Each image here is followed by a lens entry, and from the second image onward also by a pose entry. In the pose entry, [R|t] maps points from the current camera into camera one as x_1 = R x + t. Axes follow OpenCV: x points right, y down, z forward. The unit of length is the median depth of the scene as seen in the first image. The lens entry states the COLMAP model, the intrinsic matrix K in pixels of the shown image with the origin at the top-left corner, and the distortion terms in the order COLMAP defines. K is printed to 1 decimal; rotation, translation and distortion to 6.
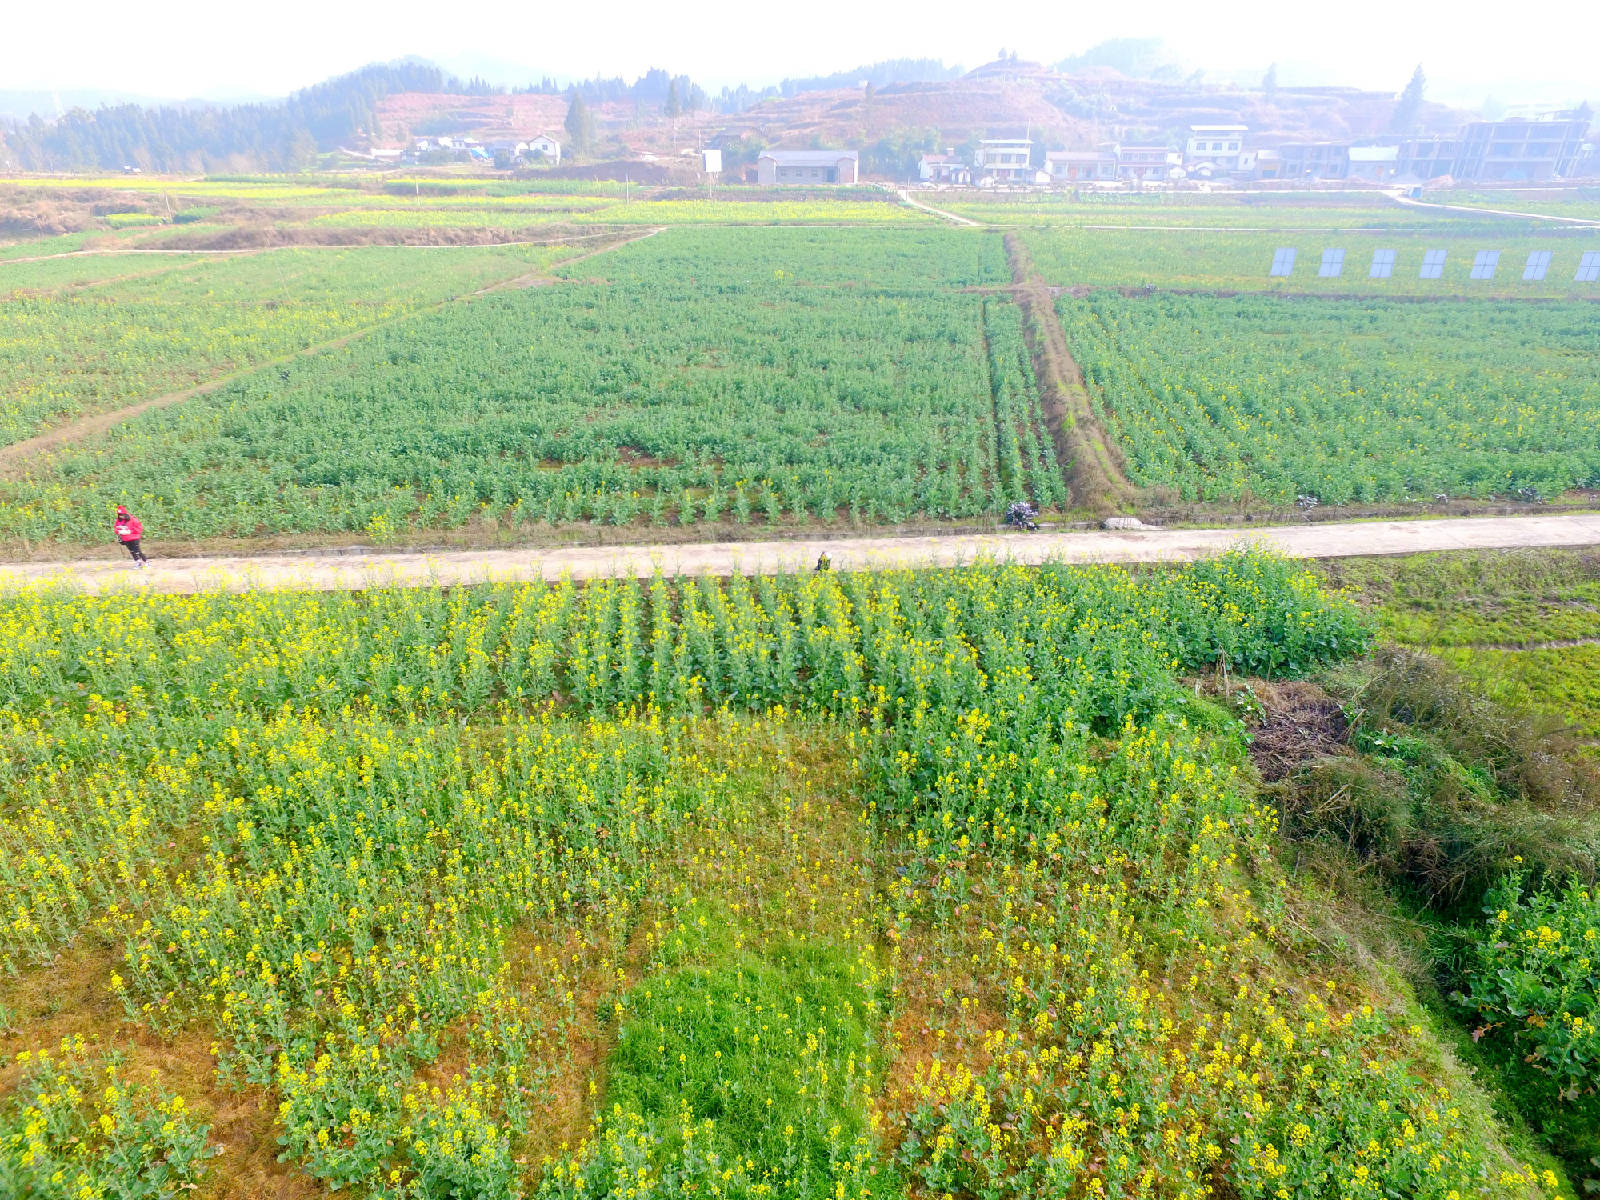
lens RADIAL K [[934.5, 0, 802.7], [0, 934.5, 598.9], [0, 0, 1]] dist [-0.004743, 0.004519]
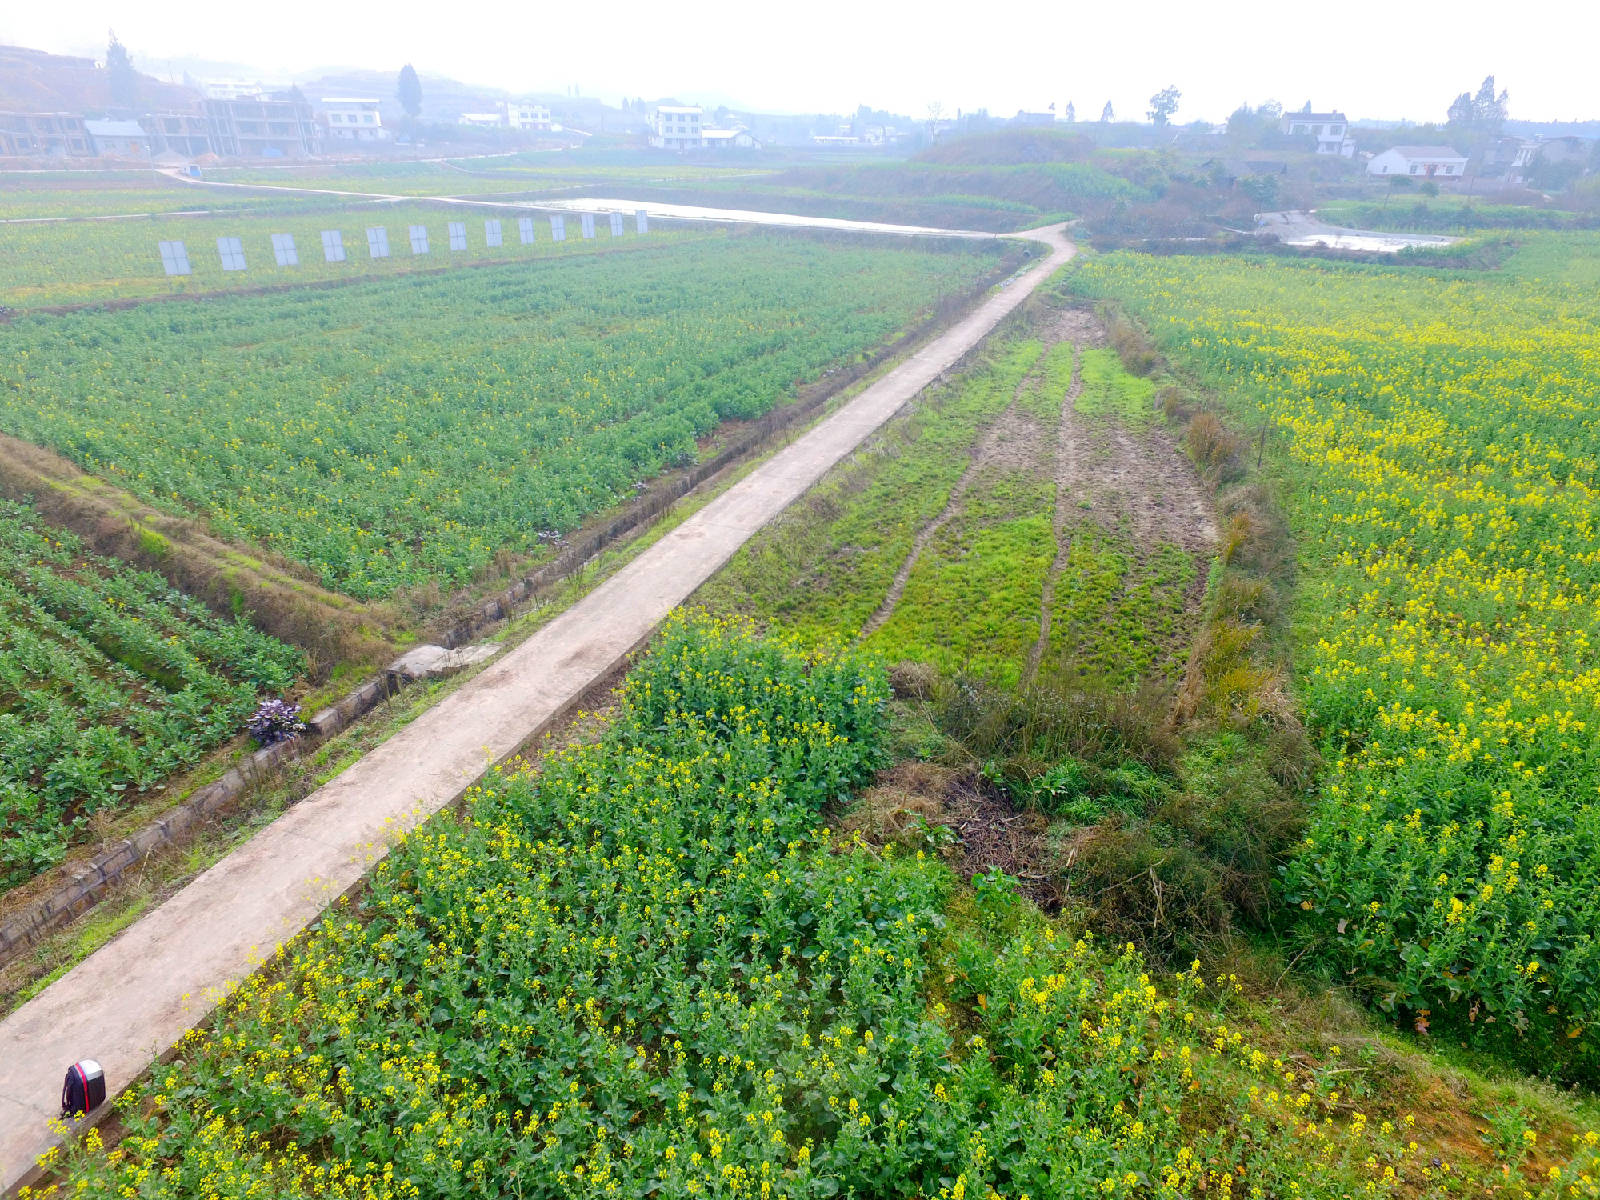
lens RADIAL K [[934.5, 0, 795.0], [0, 934.5, 599.3], [0, 0, 1]] dist [-0.004743, 0.004519]
pose [[0.425119, -0.382790, 0.820210, -0.018839], [0.367933, 0.901010, 0.229798, -0.041555], [-0.826982, 0.204091, 0.523878, 0.098186]]
